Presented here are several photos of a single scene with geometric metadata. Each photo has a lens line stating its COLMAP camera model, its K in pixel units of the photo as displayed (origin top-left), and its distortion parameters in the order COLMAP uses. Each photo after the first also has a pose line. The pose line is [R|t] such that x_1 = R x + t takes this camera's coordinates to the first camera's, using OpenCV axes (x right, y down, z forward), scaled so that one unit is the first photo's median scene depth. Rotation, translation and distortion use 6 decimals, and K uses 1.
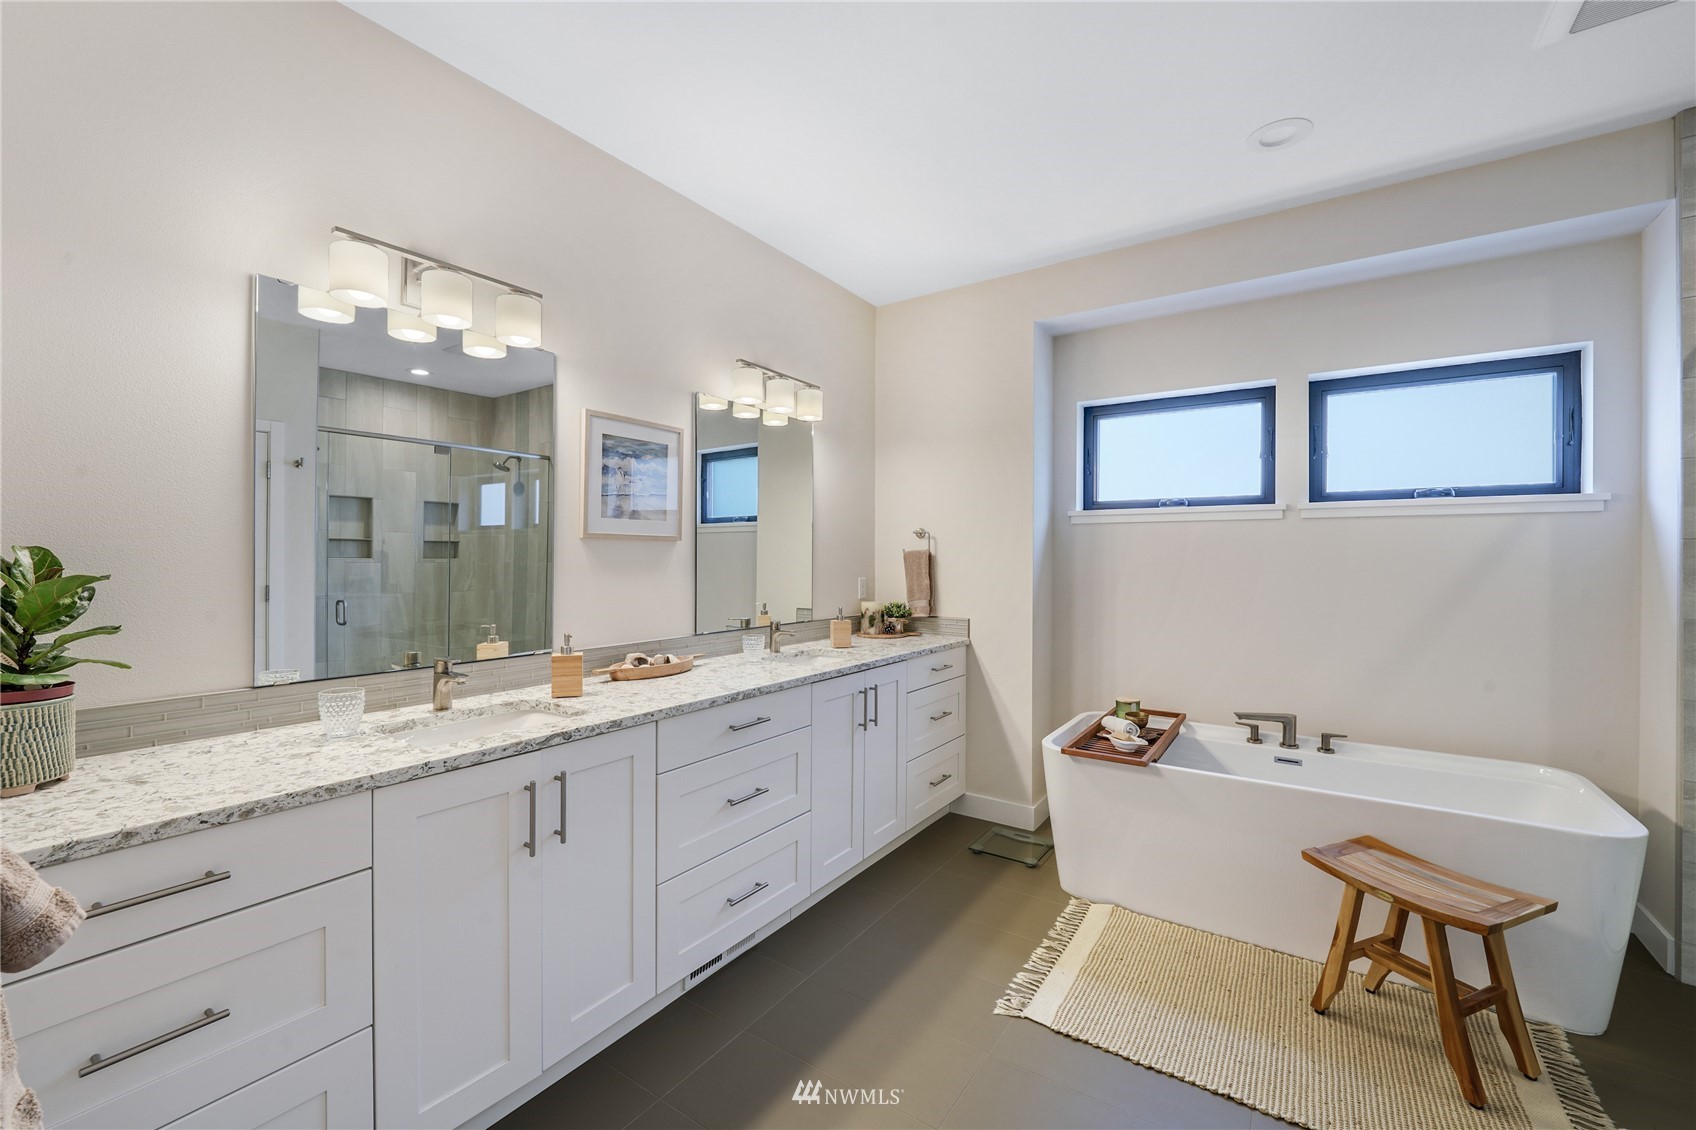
lens RADIAL K [[686.5, 0, 876.4], [0, 686.5, 550.3], [0, 0, 1]] dist [-0.007988, -0.000649]
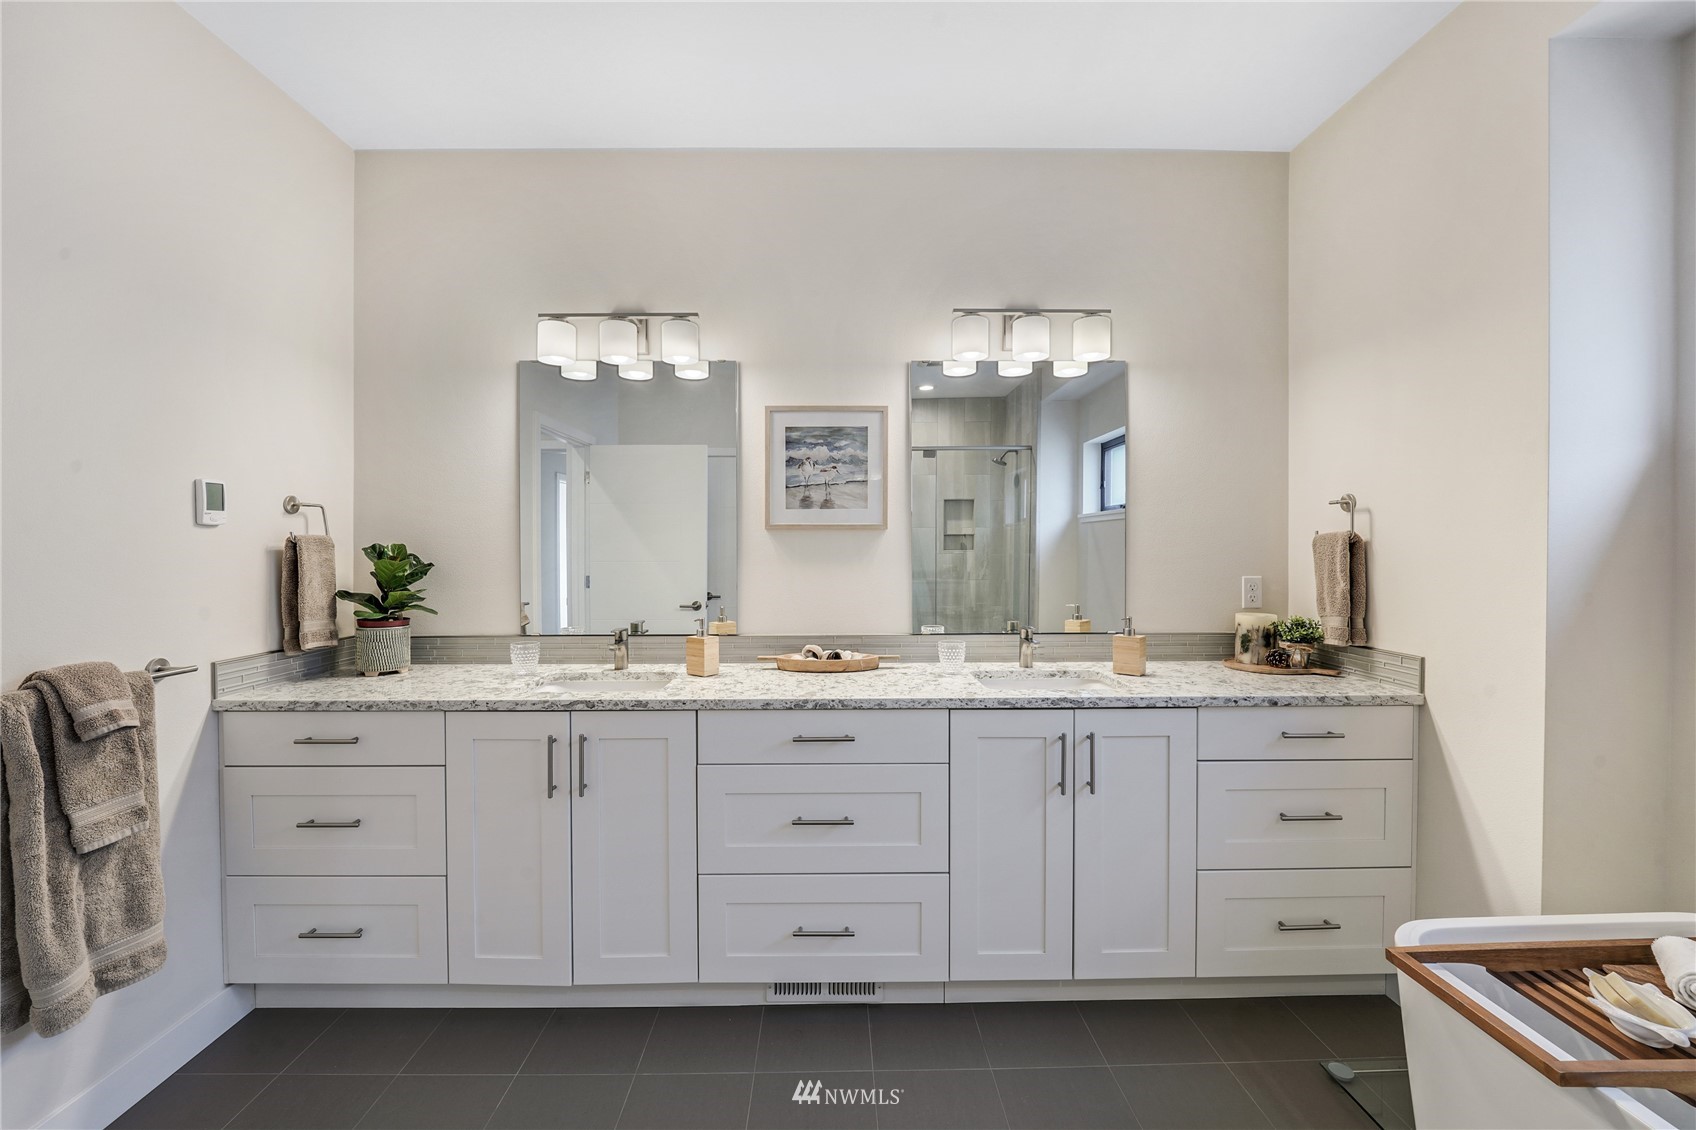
lens RADIAL K [[703.6, 0, 841.6], [0, 703.6, 552.7], [0, 0, 1]] dist [-0.005135, -0.000212]
pose [[0.550790, -0.001208, -0.834643, 0.480349], [0.014914, 0.999854, 0.008395, 0.009036], [0.834511, -0.017072, 0.550727, 0.450485]]
